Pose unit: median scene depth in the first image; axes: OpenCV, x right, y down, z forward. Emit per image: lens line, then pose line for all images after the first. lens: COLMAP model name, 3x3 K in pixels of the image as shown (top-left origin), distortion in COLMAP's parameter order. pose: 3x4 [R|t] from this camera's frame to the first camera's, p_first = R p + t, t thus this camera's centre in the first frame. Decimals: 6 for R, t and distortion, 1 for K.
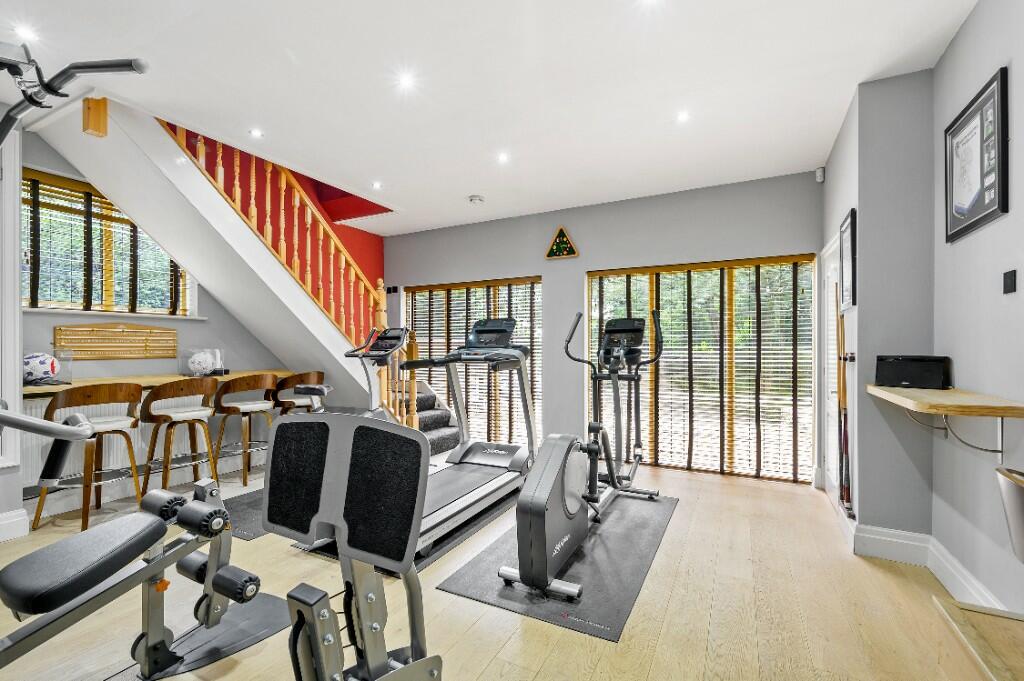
lens RADIAL K [[443.2, 0, 509.3], [0, 443.2, 346.5], [0, 0, 1]] dist [-0.010686, 0.000326]
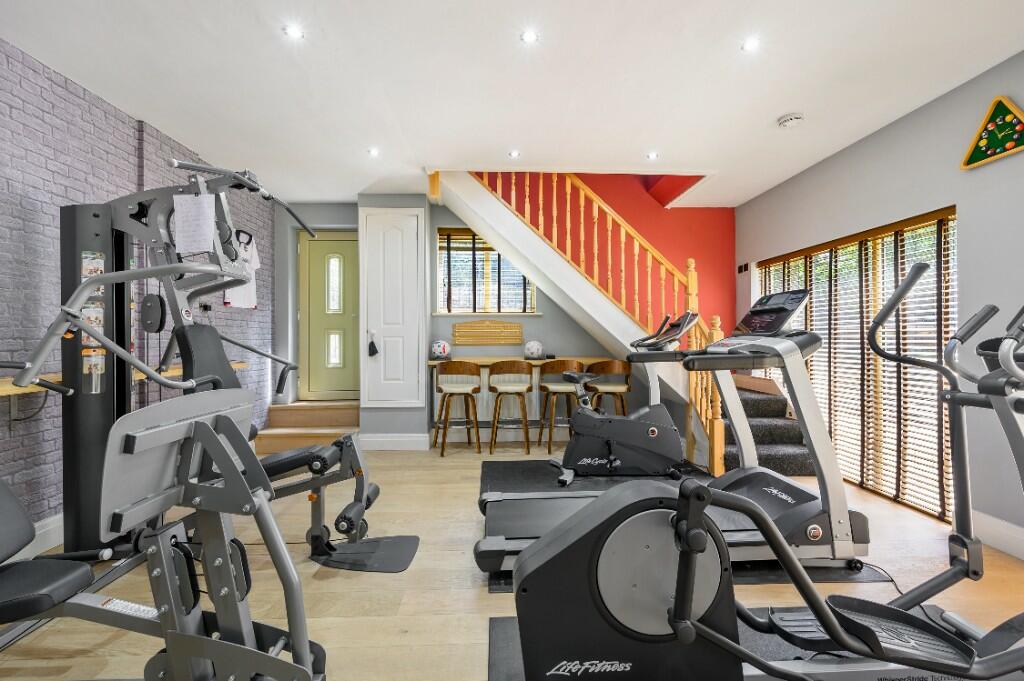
lens RADIAL K [[407.7, 0, 510.0], [0, 407.7, 336.0], [0, 0, 1]] dist [-0.011704, -0.000337]
pose [[0.502870, -0.003708, -0.864354, 0.285490], [0.005841, 0.999983, -0.000892, 0.000154], [0.864342, -0.004600, 0.502883, 0.356577]]
